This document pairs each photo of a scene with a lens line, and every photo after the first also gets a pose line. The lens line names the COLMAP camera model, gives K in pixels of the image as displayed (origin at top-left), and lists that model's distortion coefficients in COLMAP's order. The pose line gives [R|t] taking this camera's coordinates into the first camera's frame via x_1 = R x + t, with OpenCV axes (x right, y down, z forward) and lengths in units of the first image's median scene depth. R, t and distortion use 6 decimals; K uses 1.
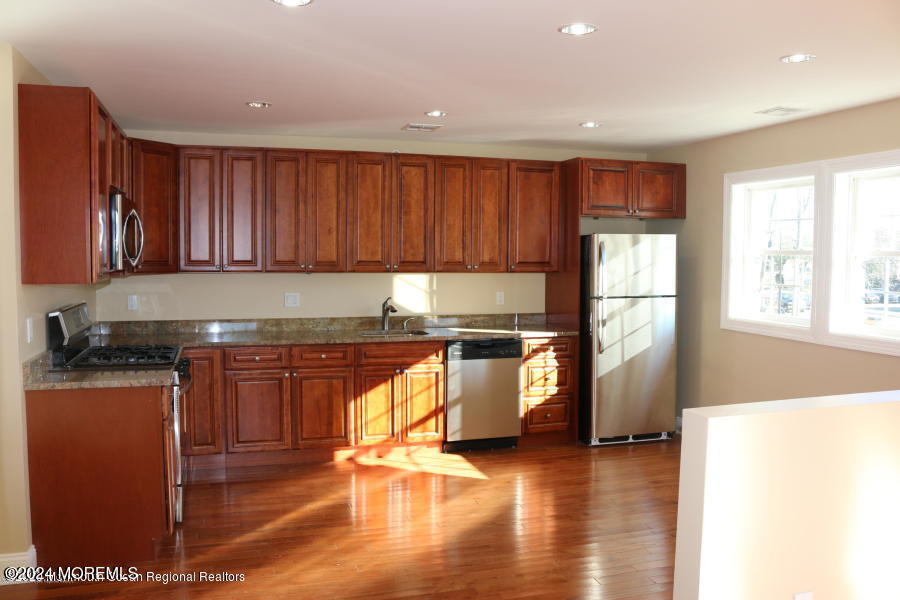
lens RADIAL K [[739.9, 0, 450.0], [0, 739.9, 300.0], [0, 0, 1]] dist [-0.187230, 0.114375]
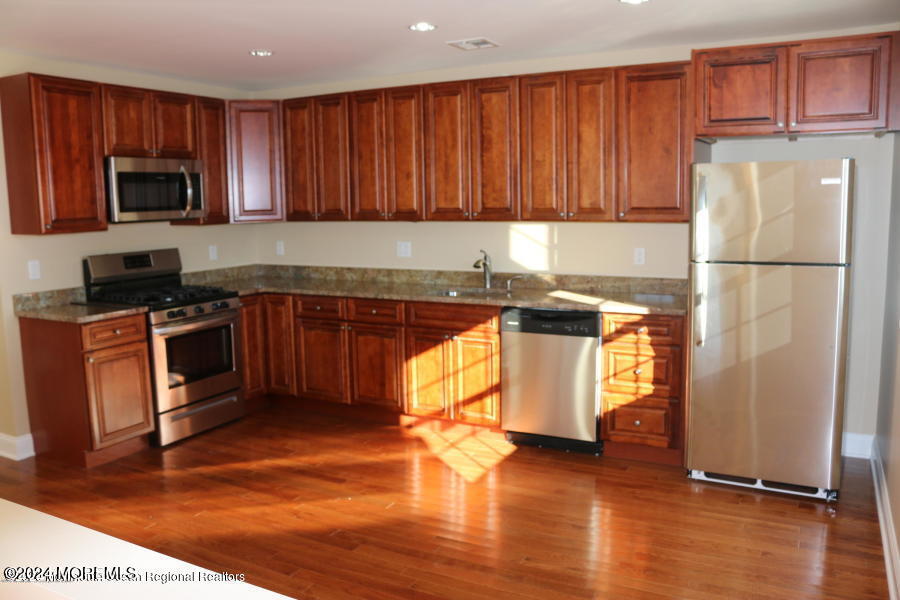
lens RADIAL K [[726.9, 0, 450.0], [0, 726.9, 300.0], [0, 0, 1]] dist [-0.149100, 0.111360]
pose [[0.705140, 0.079306, -0.704619, 0.496781], [-0.027520, 0.996038, 0.084564, -0.016679], [0.708534, -0.040238, 0.704529, 0.385991]]
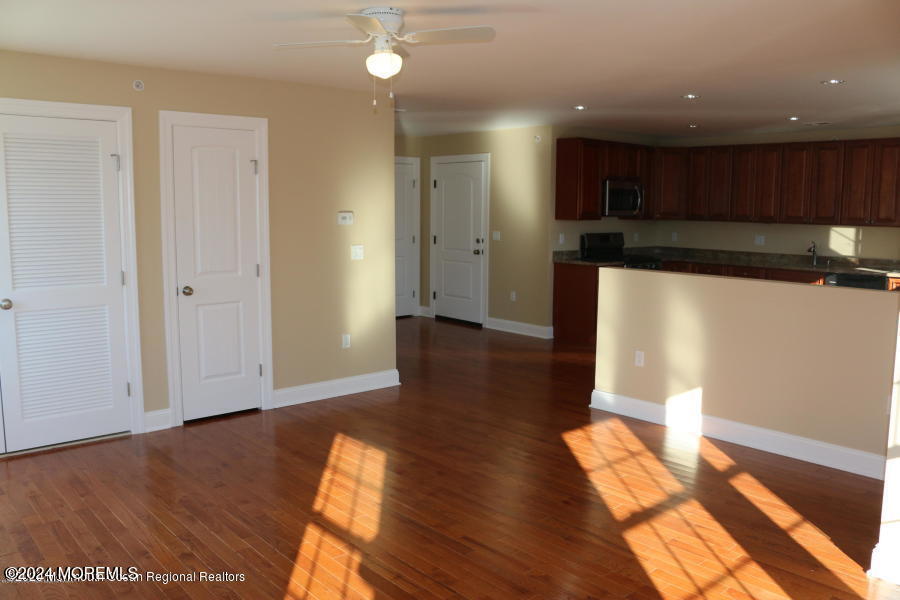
lens RADIAL K [[726.9, 0, 450.0], [0, 726.9, 300.0], [0, 0, 1]] dist [-0.149100, 0.111360]
pose [[0.408586, 0.114648, -0.905491, 0.903114], [-0.066203, 0.993189, 0.095879, 0.024904], [0.910316, 0.020771, 0.413393, -0.217965]]
